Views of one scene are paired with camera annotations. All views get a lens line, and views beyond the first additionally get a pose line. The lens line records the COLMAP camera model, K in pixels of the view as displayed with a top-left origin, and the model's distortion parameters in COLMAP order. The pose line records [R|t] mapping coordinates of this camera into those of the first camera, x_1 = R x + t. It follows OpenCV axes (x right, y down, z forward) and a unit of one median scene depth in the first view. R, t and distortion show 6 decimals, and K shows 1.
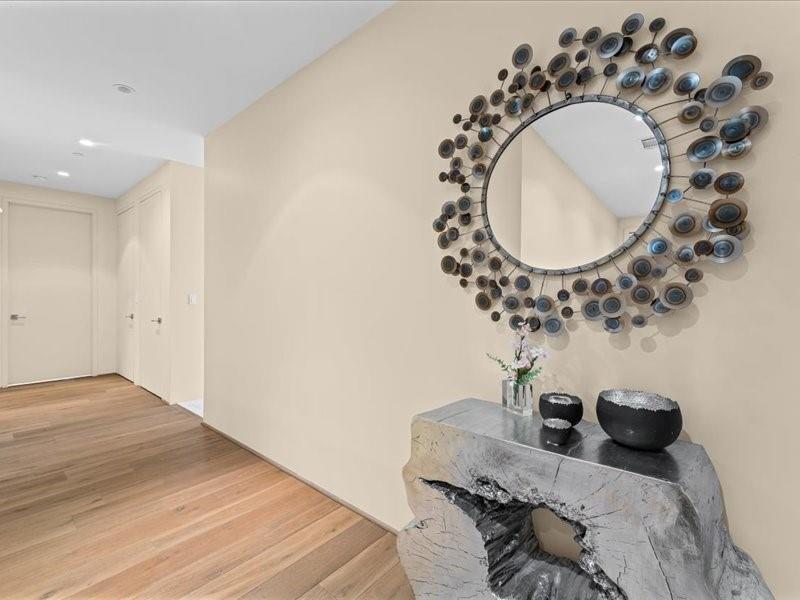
lens RADIAL K [[362.4, 0, 401.3], [0, 362.4, 293.7], [0, 0, 1]] dist [0.001710, -0.000356]
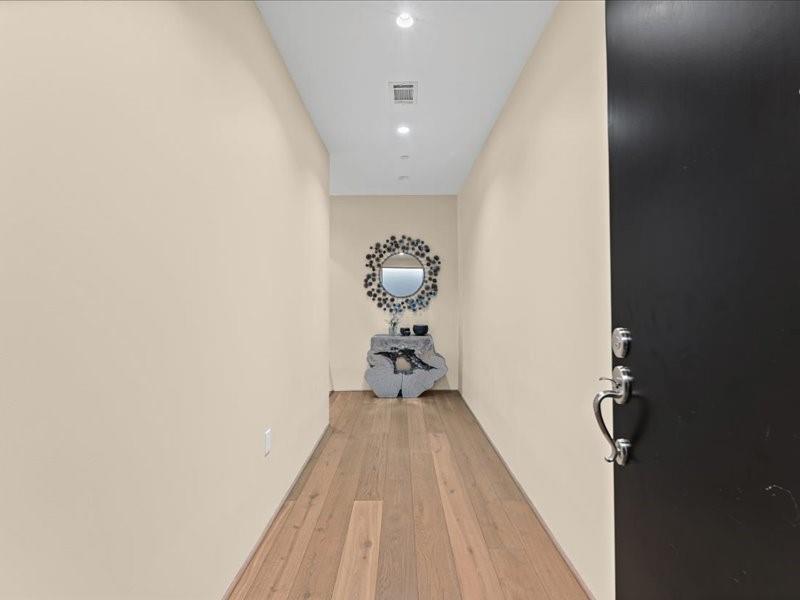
lens RADIAL K [[362.4, 0, 399.7], [0, 362.4, 301.0], [0, 0, 1]] dist [0.001710, -0.000356]
pose [[0.763648, -0.003436, 0.645624, -2.080868], [-0.001591, 0.999973, 0.007204, -0.046289], [-0.645631, -0.006528, 0.763622, -1.938156]]
